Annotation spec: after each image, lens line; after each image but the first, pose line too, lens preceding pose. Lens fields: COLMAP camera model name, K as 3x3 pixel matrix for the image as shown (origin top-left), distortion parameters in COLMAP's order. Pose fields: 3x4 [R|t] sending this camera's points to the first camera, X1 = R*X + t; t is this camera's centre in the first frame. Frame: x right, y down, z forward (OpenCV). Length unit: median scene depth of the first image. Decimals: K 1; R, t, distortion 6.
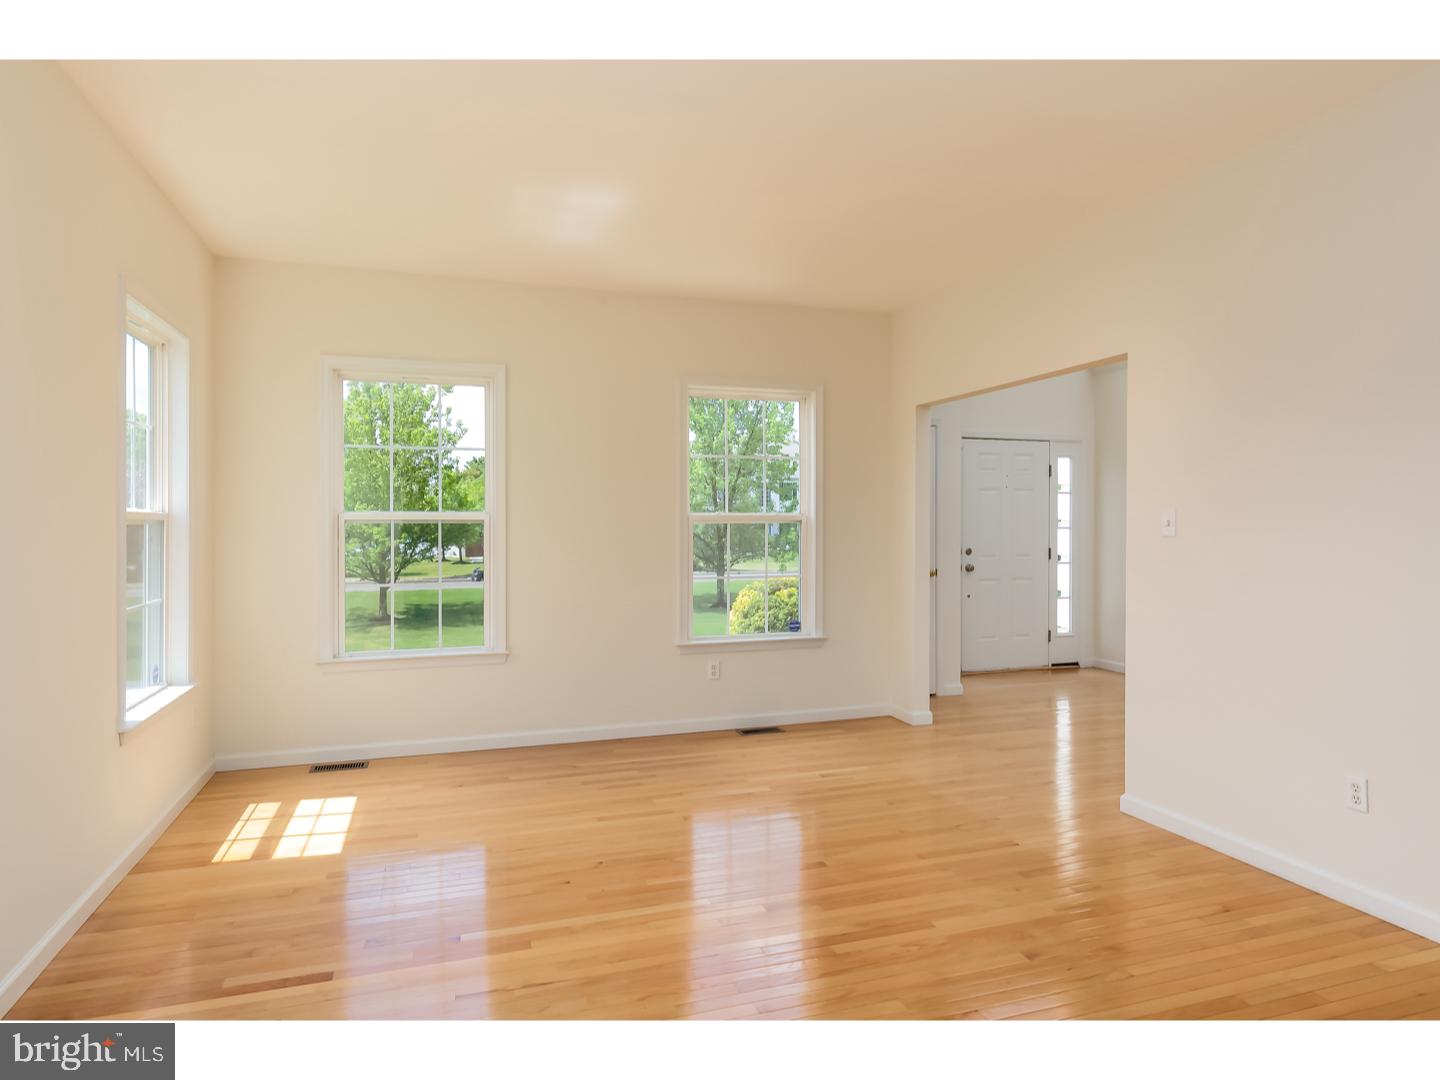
lens RADIAL K [[855.4, 0, 720.0], [0, 855.4, 540.0], [0, 0, 1]] dist [-0.002265, -0.000299]
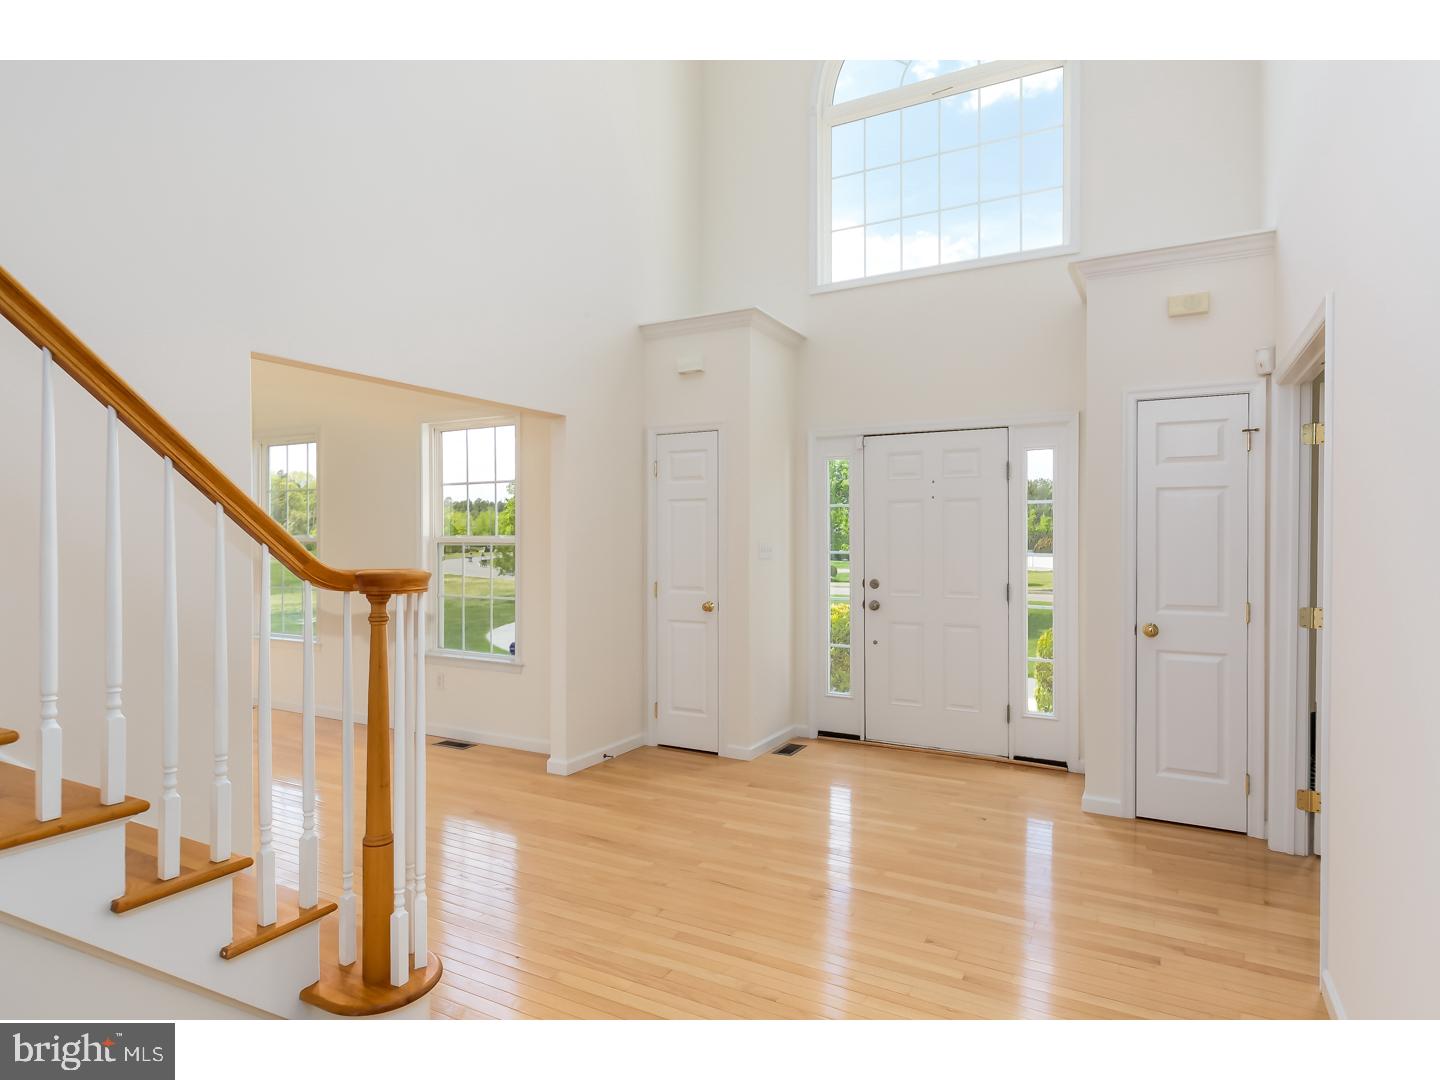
lens RADIAL K [[803.6, 0, 720.0], [0, 803.6, 540.0], [0, 0, 1]] dist [-0.002108, -0.000880]
pose [[0.683393, 0.002174, -0.730048, 0.698463], [-0.011433, 0.999905, -0.007724, -0.017738], [0.729962, 0.013625, 0.683352, 0.398908]]
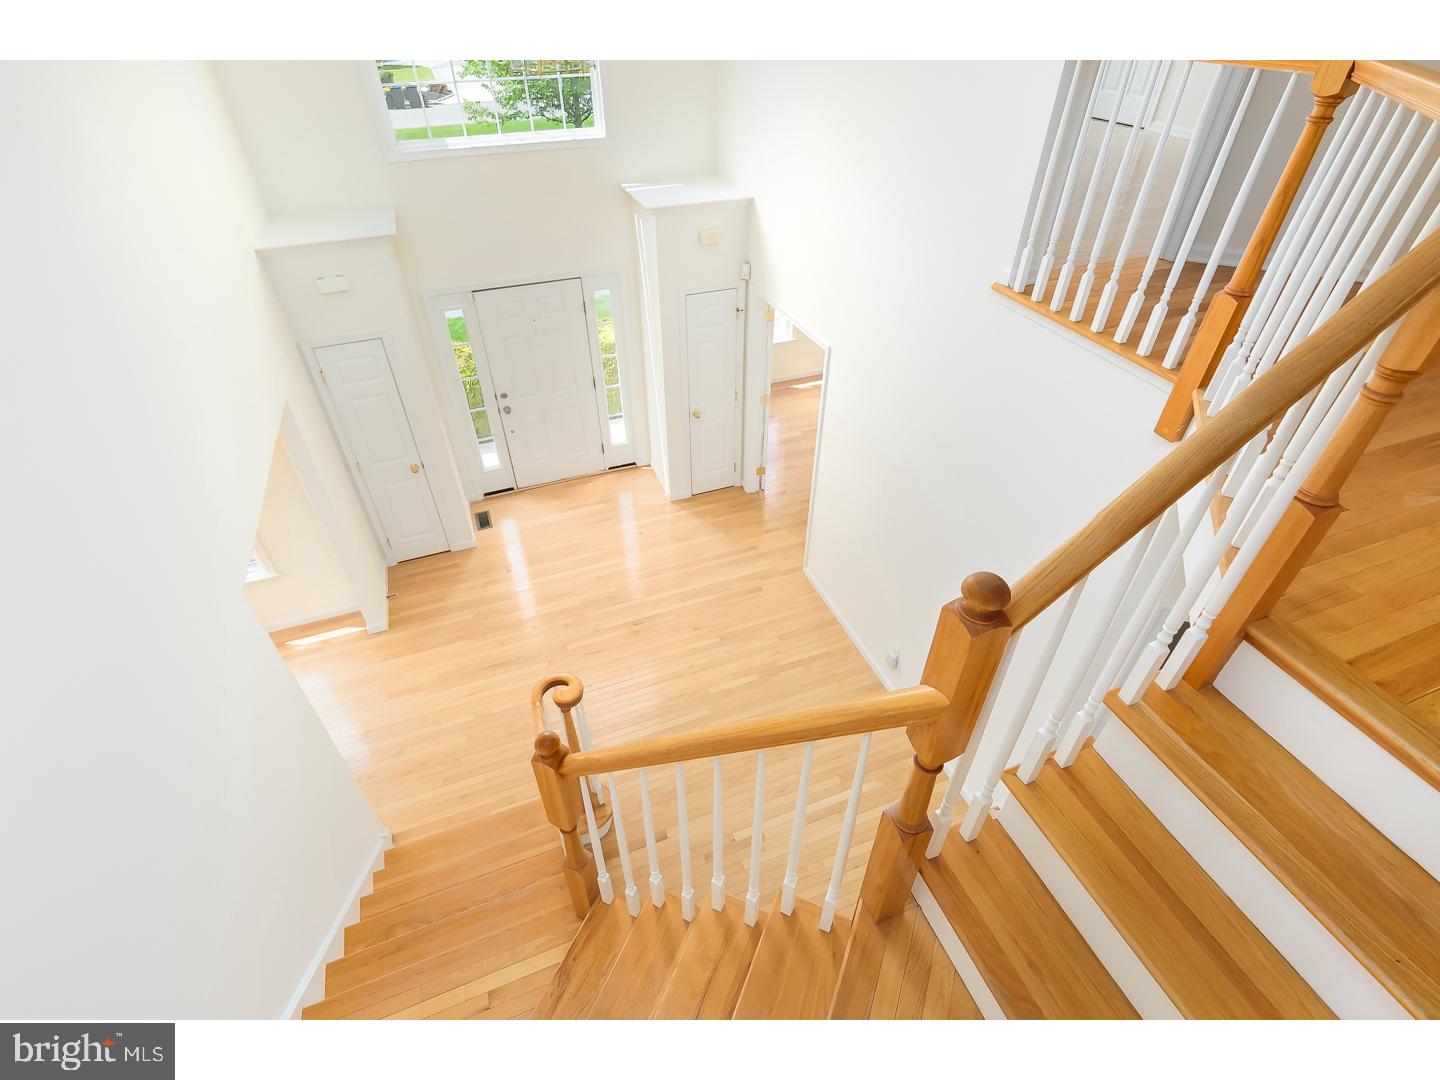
lens RADIAL K [[692.0, 0, 719.0], [0, 692.0, 519.0], [0, 0, 1]] dist [-0.000637, -0.000095]
pose [[0.998871, -0.034305, 0.032864, 0.509595], [0.007347, 0.795011, 0.606550, -0.373553], [-0.046935, -0.605624, 0.794366, 0.204955]]
